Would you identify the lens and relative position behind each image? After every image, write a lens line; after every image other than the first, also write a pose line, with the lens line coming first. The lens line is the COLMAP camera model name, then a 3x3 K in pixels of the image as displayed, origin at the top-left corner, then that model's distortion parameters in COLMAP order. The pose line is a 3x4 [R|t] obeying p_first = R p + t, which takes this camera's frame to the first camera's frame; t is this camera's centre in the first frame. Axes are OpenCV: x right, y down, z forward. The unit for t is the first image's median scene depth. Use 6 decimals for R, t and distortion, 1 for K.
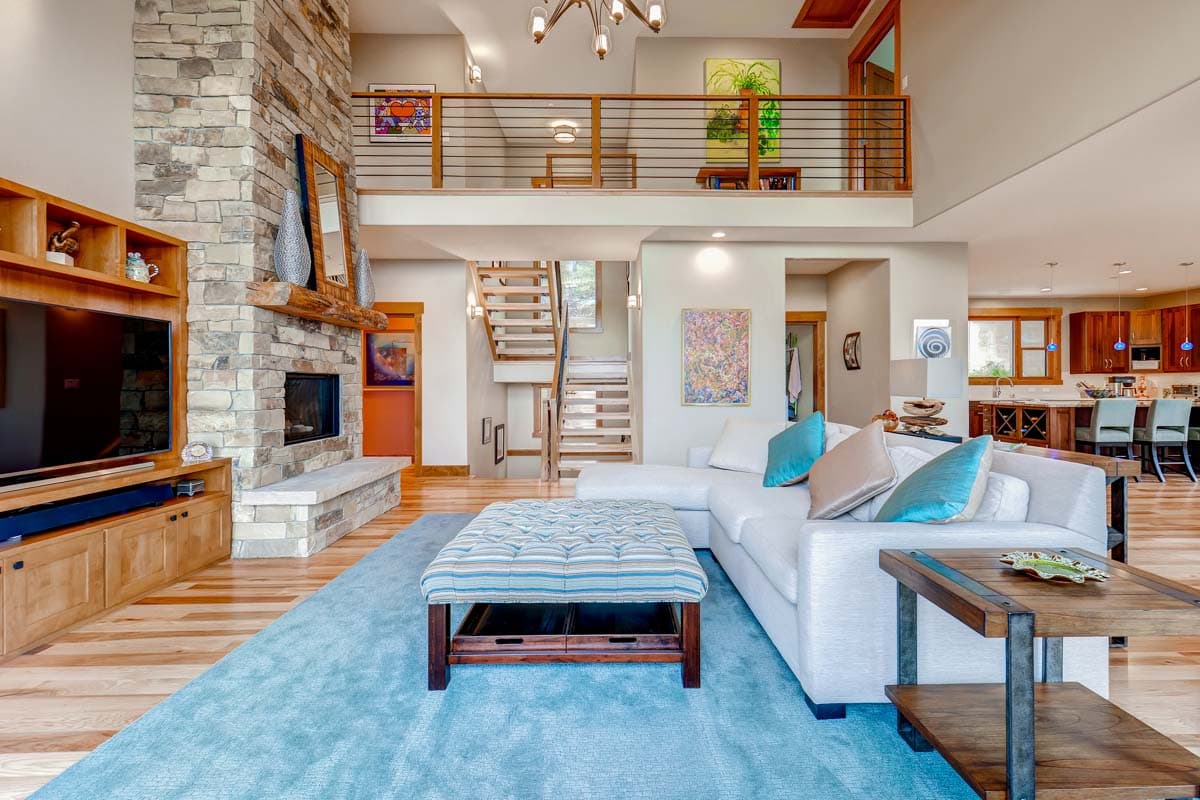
lens RADIAL K [[517.7, 0, 610.5], [0, 517.7, 382.8], [0, 0, 1]] dist [0.006603, -0.000804]
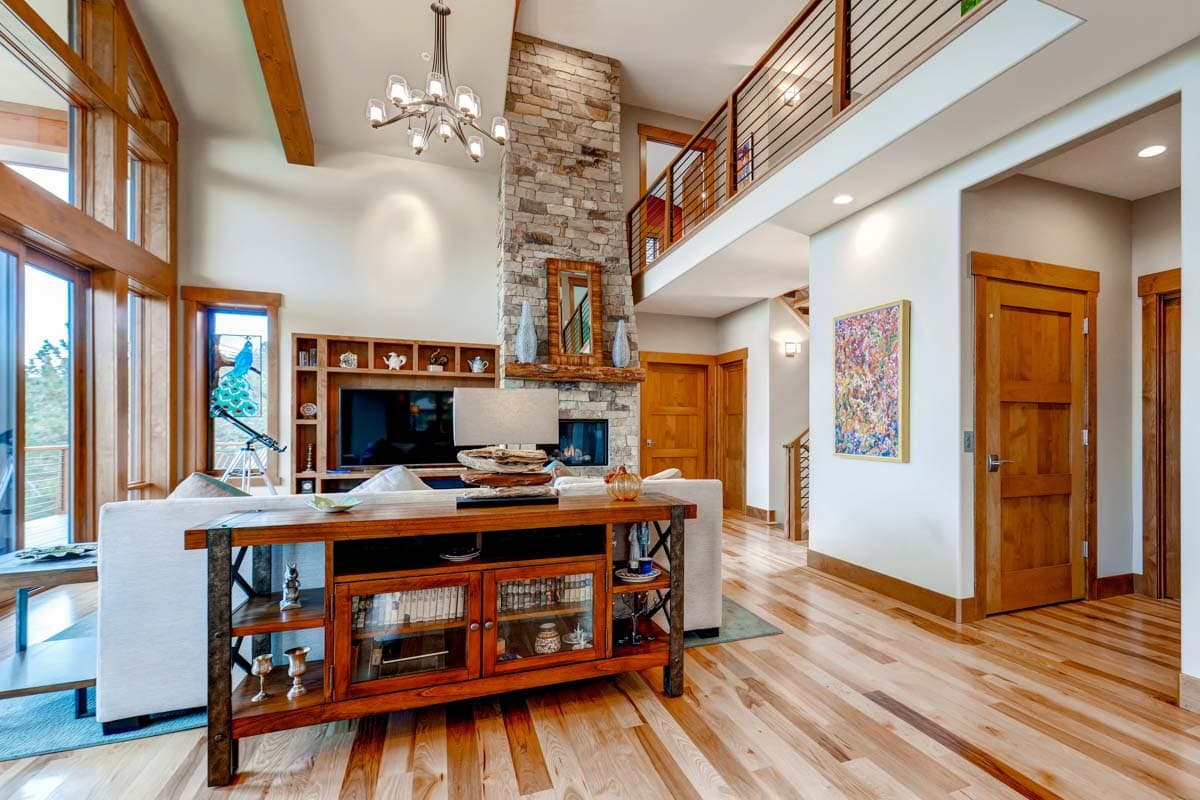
lens RADIAL K [[565.1, 0, 653.9], [0, 565.1, 424.9], [0, 0, 1]] dist [-0.000749, 0.000061]
pose [[0.393863, -0.003894, -0.919161, 0.749675], [0.002114, 0.999992, -0.003331, 0.002834], [0.919167, -0.000631, 0.393868, 0.479945]]
